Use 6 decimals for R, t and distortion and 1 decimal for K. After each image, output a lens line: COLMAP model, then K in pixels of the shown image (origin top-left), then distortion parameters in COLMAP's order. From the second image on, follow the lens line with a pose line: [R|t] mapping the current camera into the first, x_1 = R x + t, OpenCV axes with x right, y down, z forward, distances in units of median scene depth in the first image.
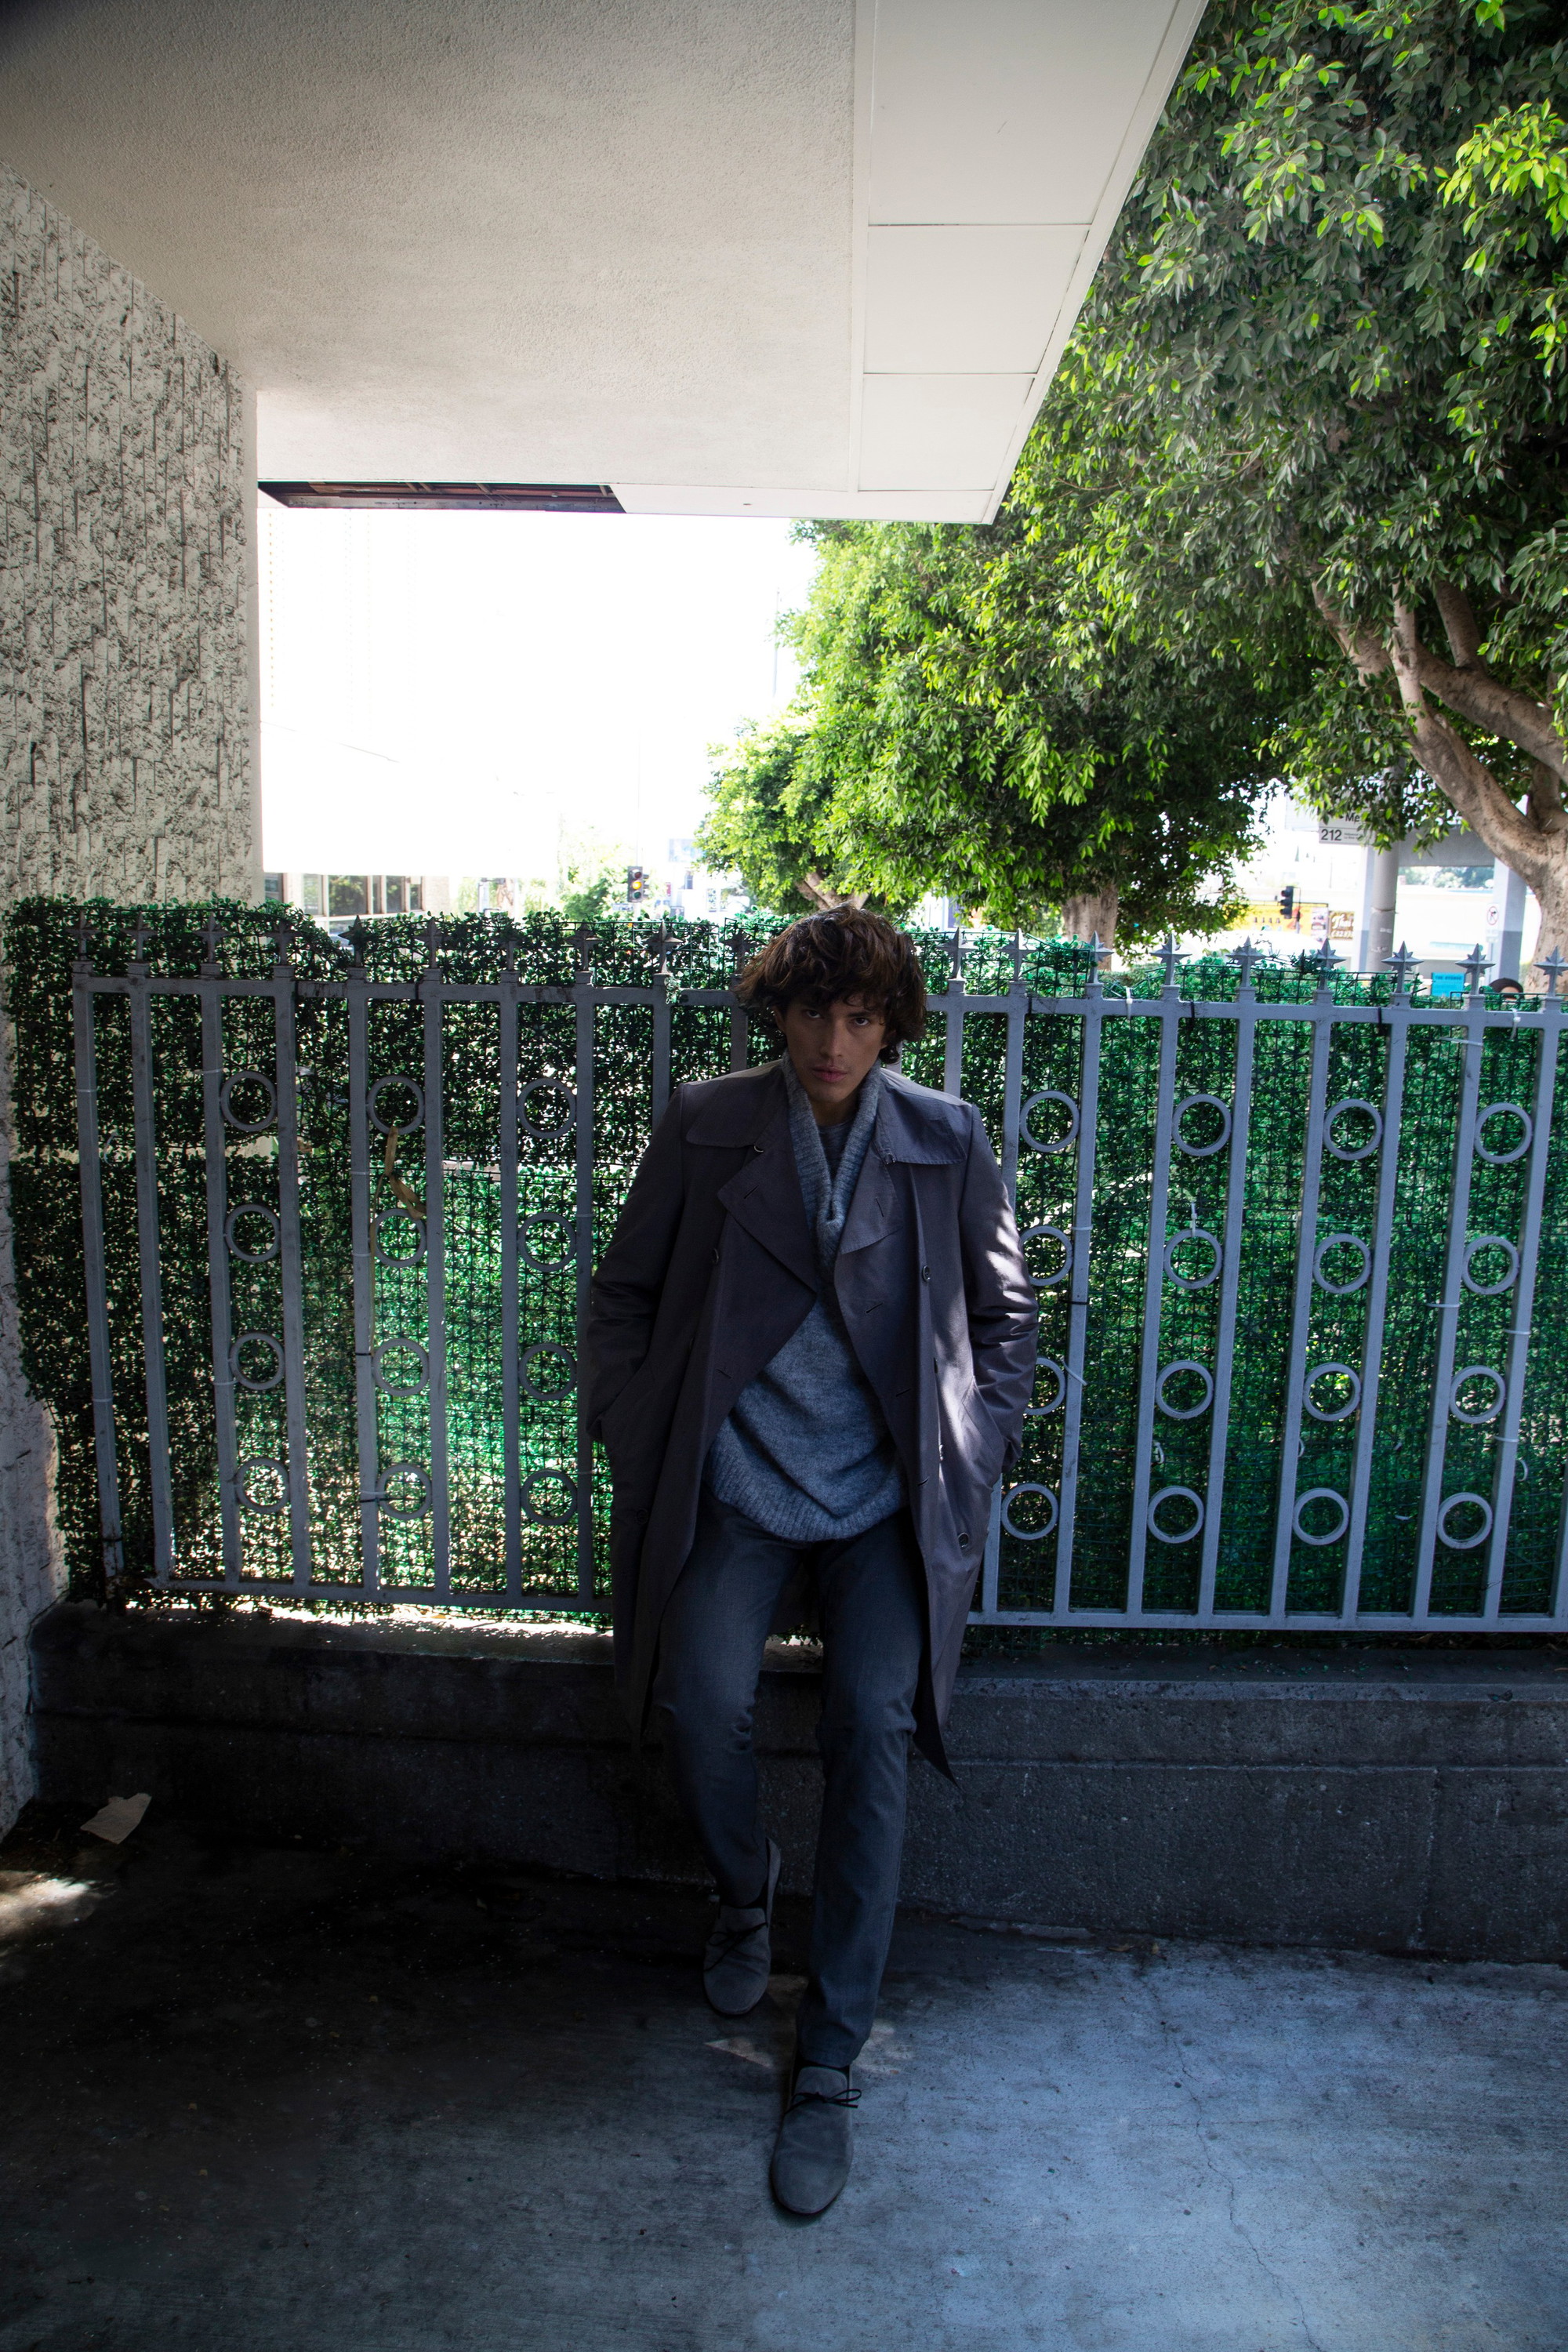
lens RADIAL K [[1538.0, 0, 776.3], [0, 1538.0, 1046.1], [0, 0, 1]] dist [-0.153549, 0.077057]
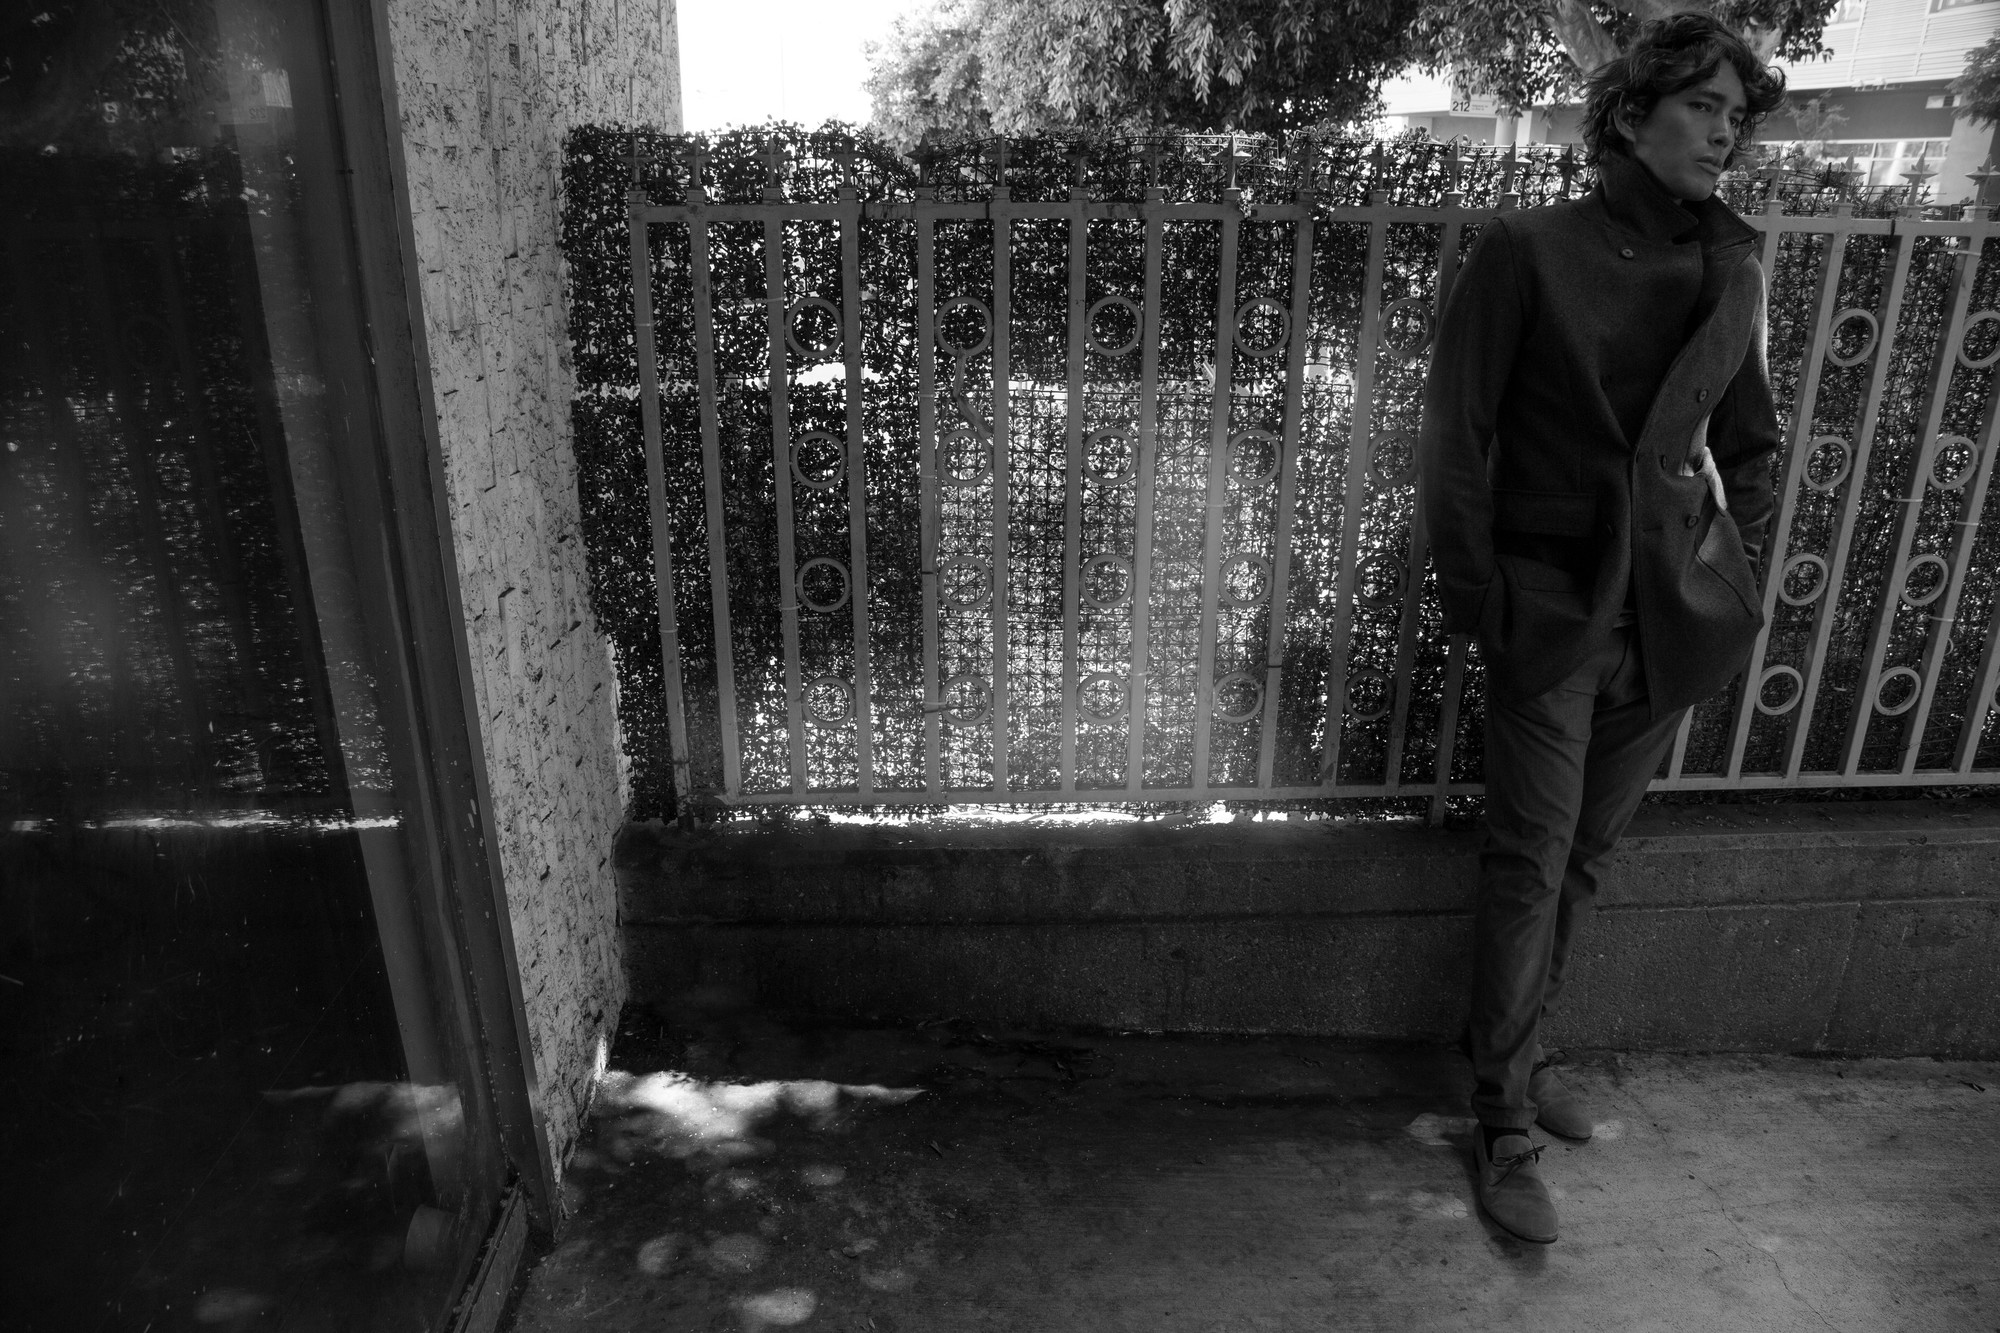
lens RADIAL K [[1307.8, 0, 1000.2], [0, 1307.8, 558.5], [0, 0, 1]] dist [-0.153549, 0.077057]
pose [[0.999106, -0.033605, 0.025652, -0.243292], [0.028027, 0.980755, 0.193223, 0.022557], [-0.031651, -0.192331, 0.980820, 0.123115]]
